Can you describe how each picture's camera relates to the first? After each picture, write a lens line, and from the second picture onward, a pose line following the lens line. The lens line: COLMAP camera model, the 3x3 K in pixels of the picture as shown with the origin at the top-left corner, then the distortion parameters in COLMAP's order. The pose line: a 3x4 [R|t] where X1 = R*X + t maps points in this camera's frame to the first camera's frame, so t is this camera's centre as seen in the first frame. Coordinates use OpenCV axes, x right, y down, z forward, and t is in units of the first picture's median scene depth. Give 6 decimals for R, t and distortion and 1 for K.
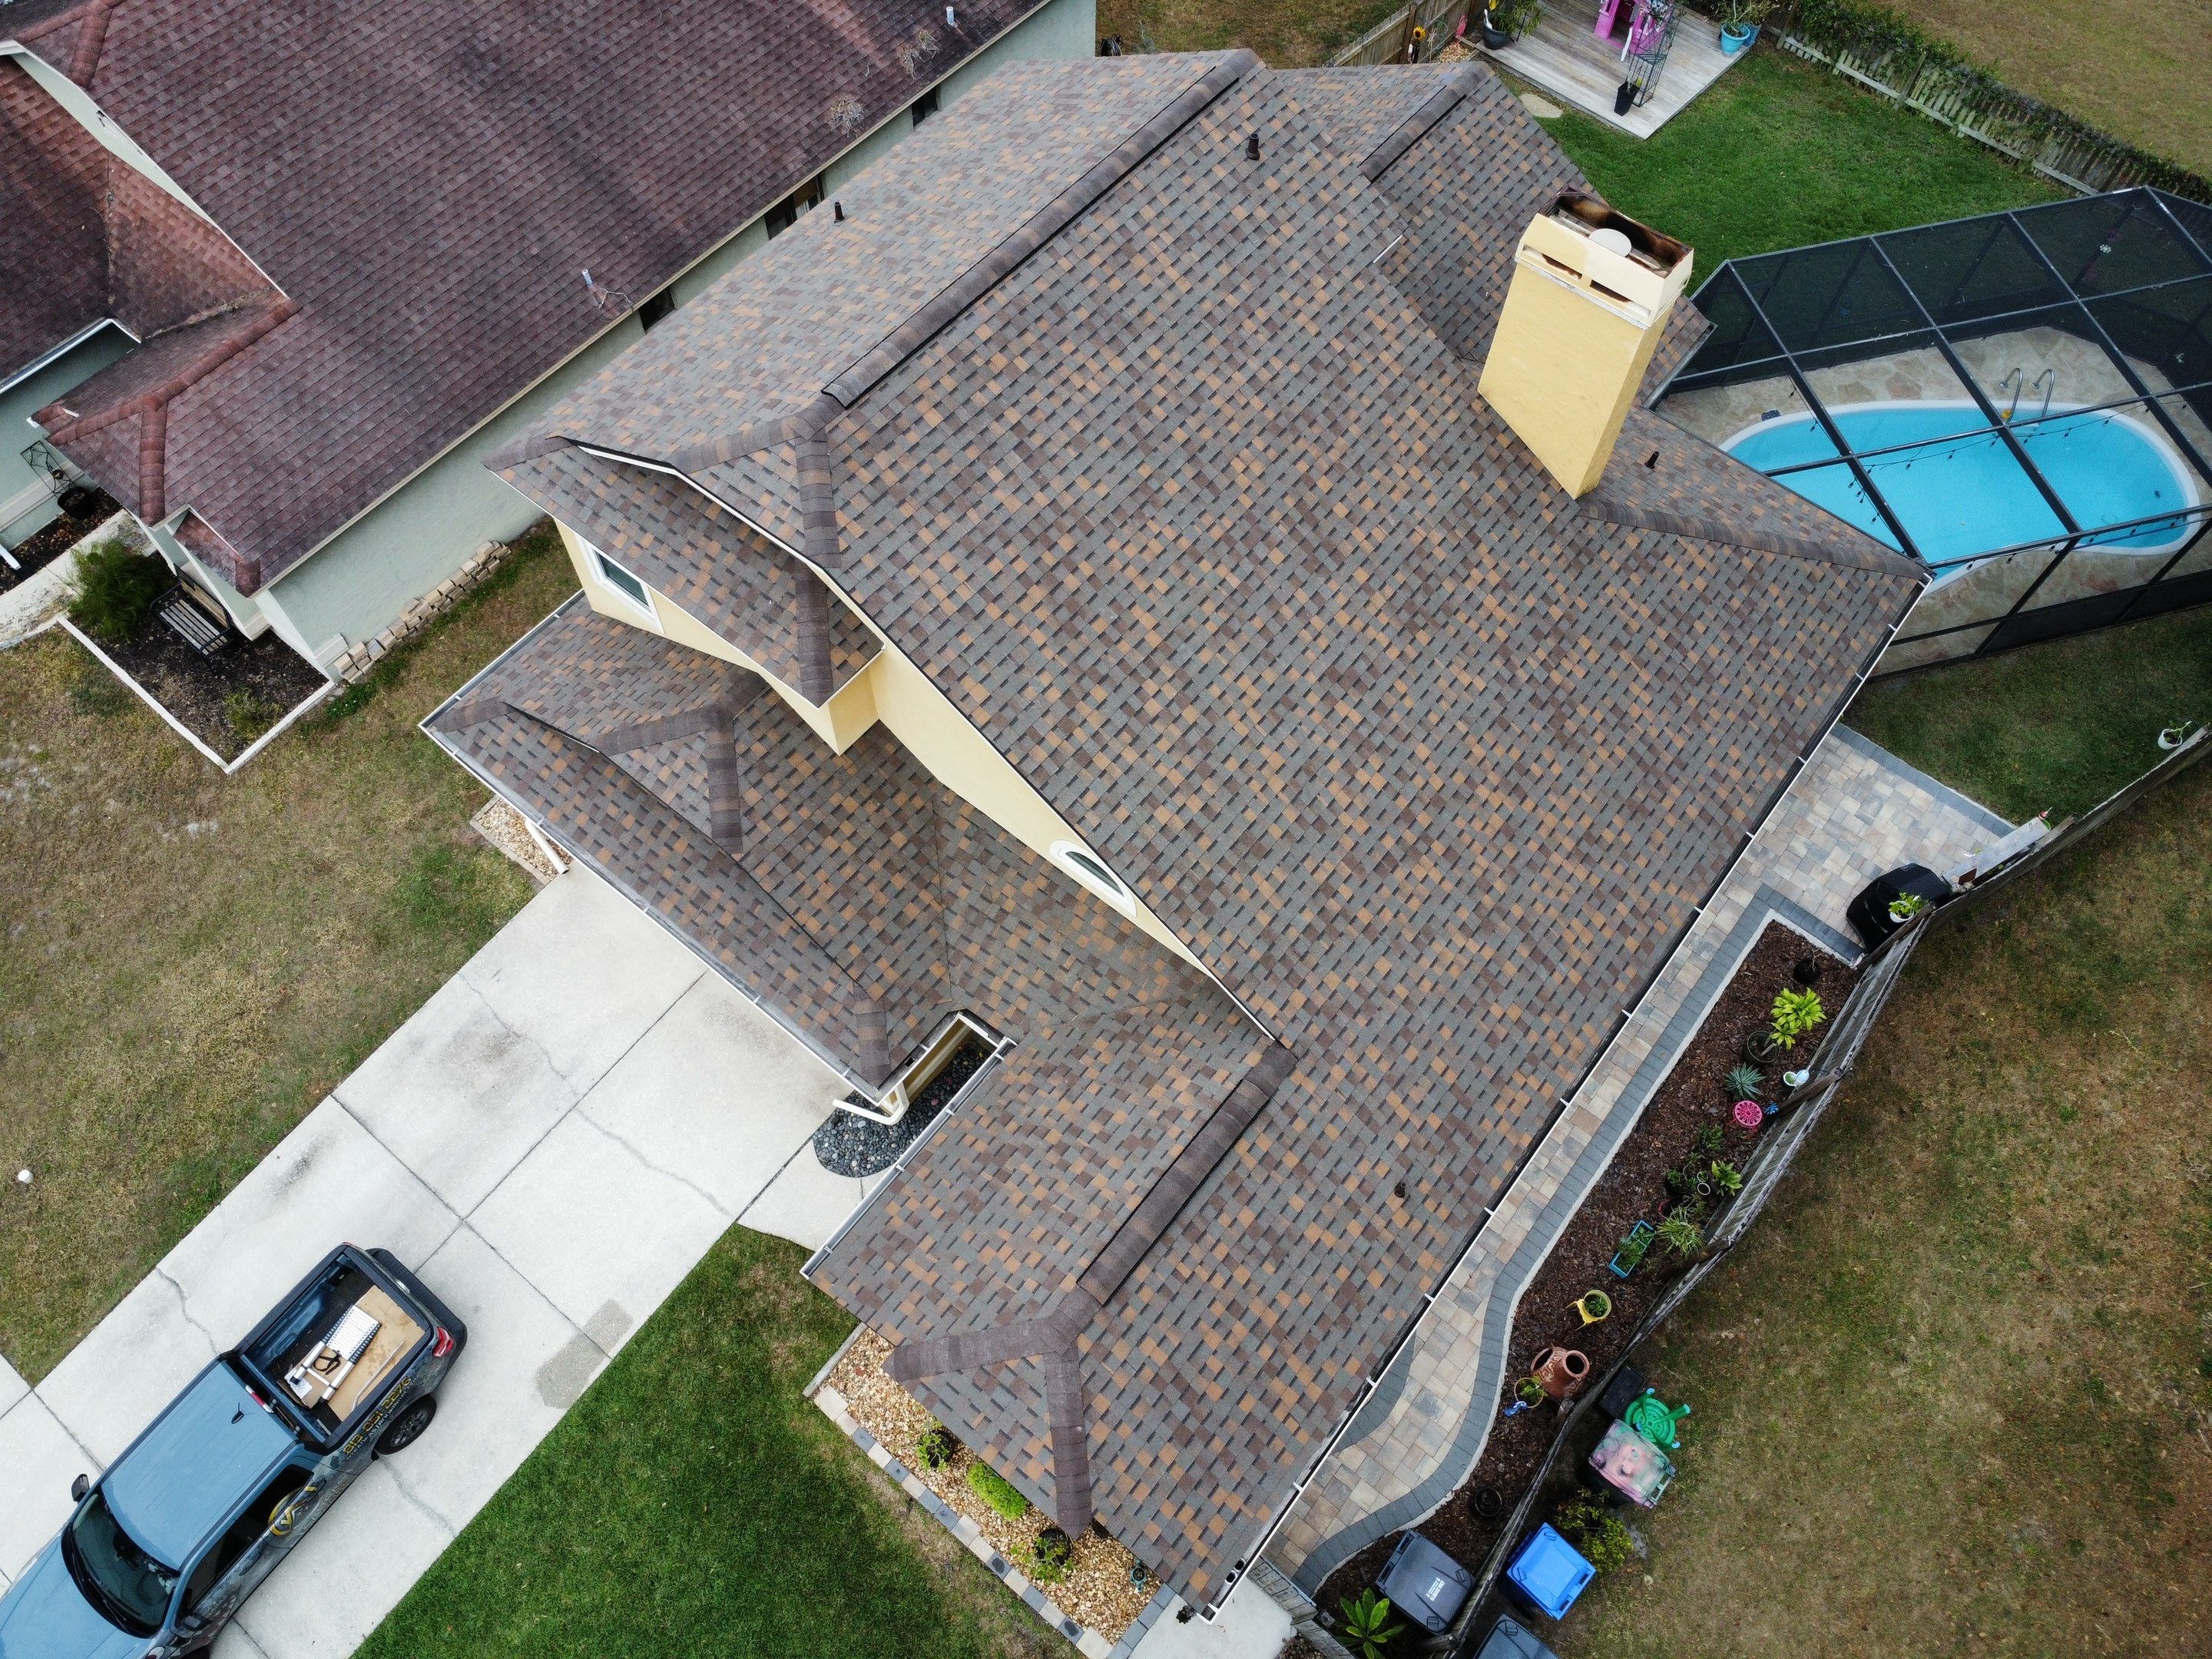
lens RADIAL K [[1601.8, 0, 1095.2], [0, 1601.8, 823.2], [0, 0, 1]] dist [-0.030378, -0.001540]
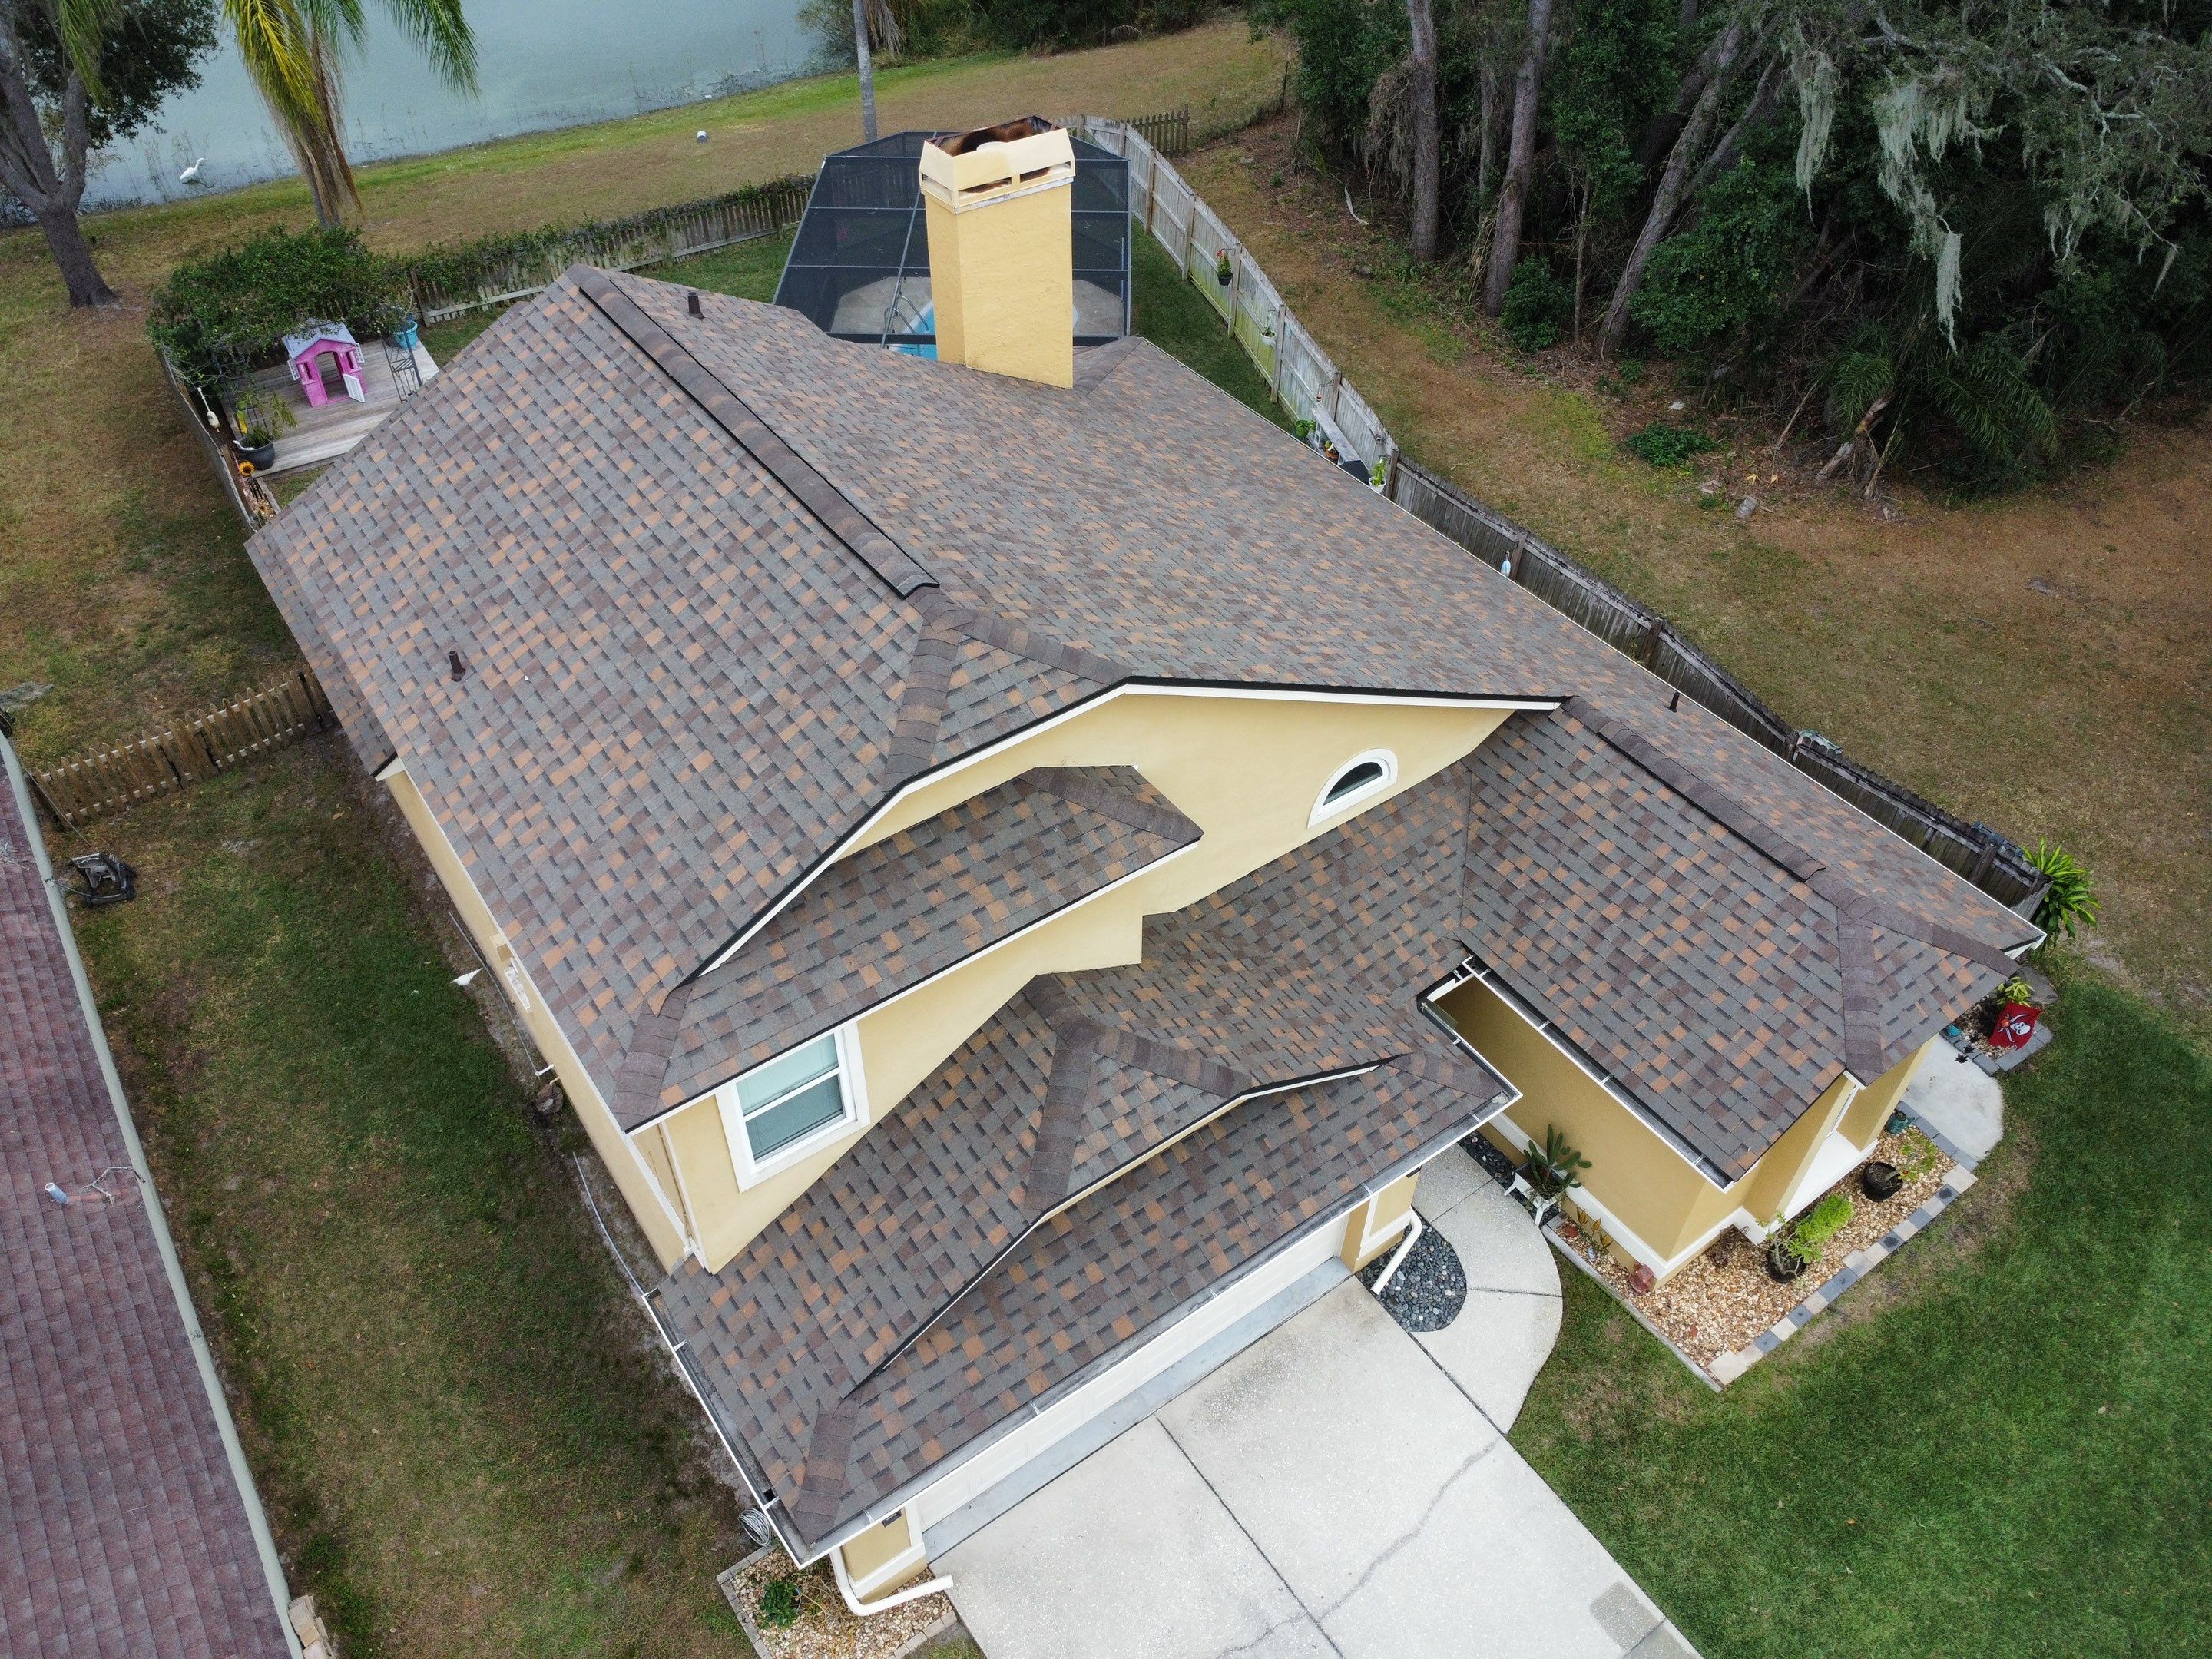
lens RADIAL K [[1601.8, 0, 1096.8], [0, 1601.8, 822.3], [0, 0, 1]] dist [-0.030378, -0.001540]
pose [[0.272625, -0.676327, 0.684293, -0.660486], [0.839812, 0.514322, 0.173750, -0.234096], [-0.469459, 0.527309, 0.708204, 0.392204]]
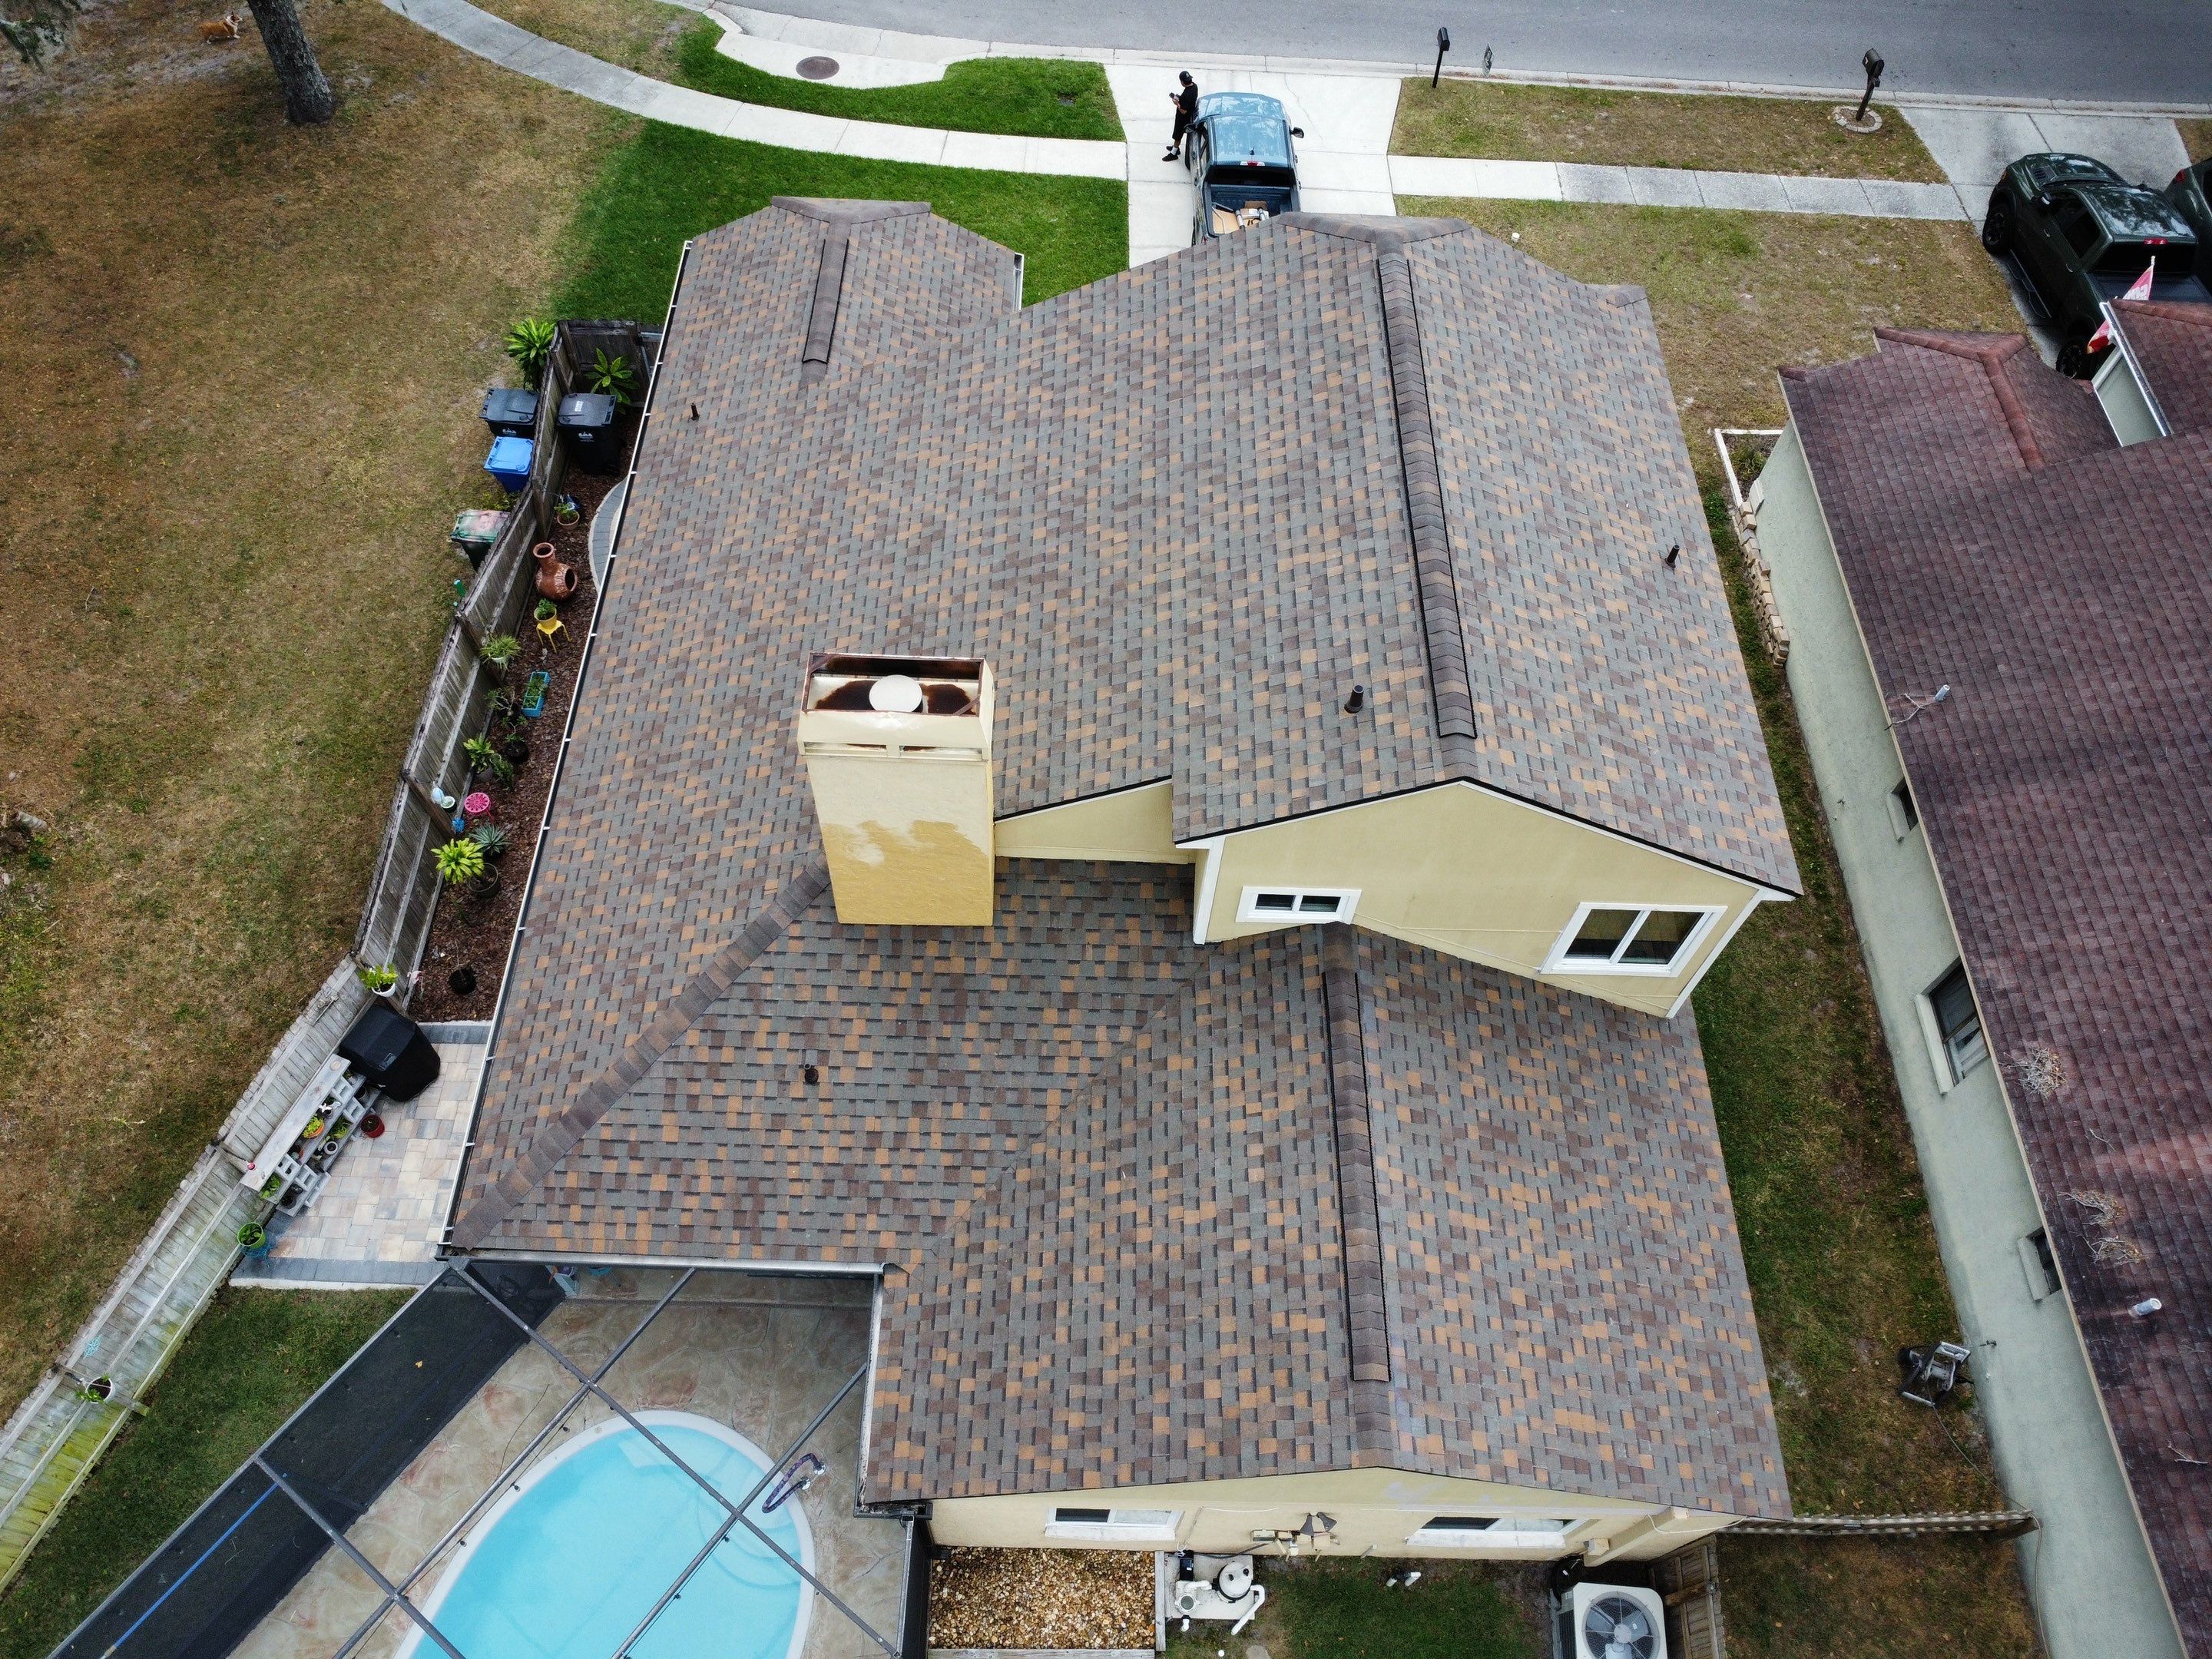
lens RADIAL K [[1601.8, 0, 1095.4], [0, 1601.8, 821.7], [0, 0, 1]] dist [-0.030378, -0.001540]
pose [[-0.787790, 0.492963, -0.369288, 0.527495], [-0.559777, -0.322871, 0.763154, -0.978570], [0.256974, 0.807924, 0.530304, 0.580385]]
